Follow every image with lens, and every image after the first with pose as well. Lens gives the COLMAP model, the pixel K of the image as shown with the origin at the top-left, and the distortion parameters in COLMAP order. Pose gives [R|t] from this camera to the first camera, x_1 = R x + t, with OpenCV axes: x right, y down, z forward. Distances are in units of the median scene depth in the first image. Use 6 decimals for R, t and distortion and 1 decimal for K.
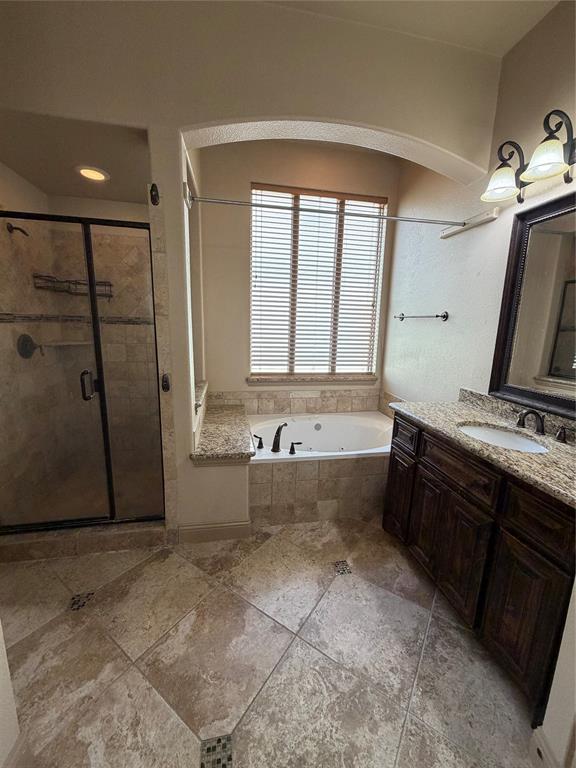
lens RADIAL K [[307.0, 0, 288.2], [0, 307.0, 383.6], [0, 0, 1]] dist [0.002179, 0.000162]
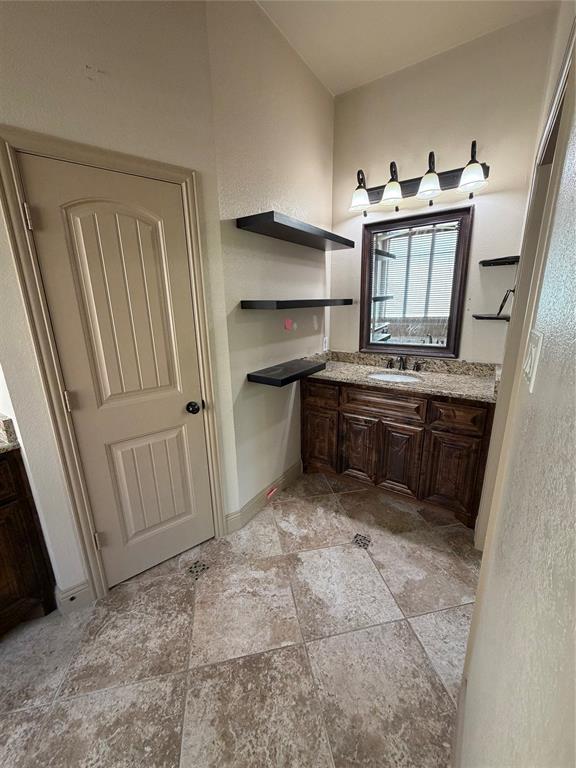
lens RADIAL K [[307.0, 0, 285.1], [0, 307.0, 381.4], [0, 0, 1]] dist [0.002179, 0.000162]
pose [[-0.708529, -0.189132, 0.679864, -0.600141], [0.140198, 0.906484, 0.398285, -0.179628], [-0.691615, 0.377513, -0.615755, 0.643125]]
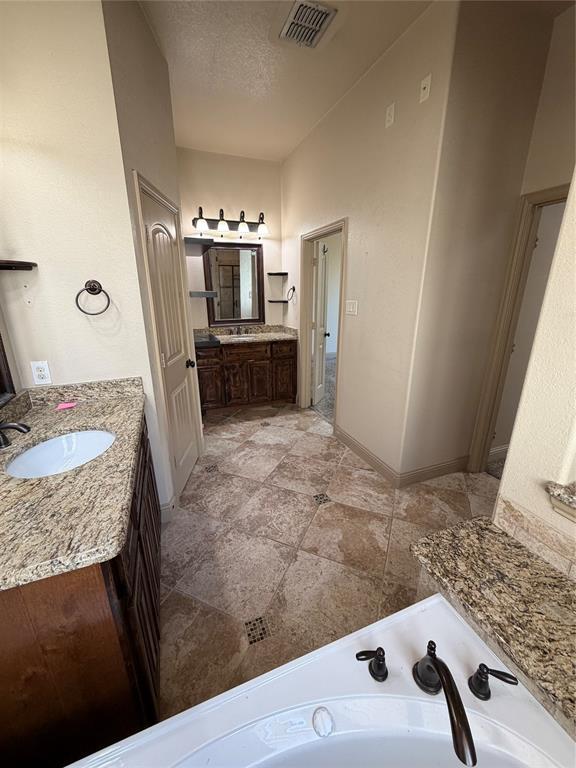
lens RADIAL K [[307.0, 0, 287.6], [0, 307.0, 384.5], [0, 0, 1]] dist [0.002179, 0.000162]
pose [[-0.982915, 0.028988, -0.181764, 0.322656], [-0.060661, 0.881330, 0.468591, -0.448618], [0.173778, 0.471611, -0.864514, 2.036793]]
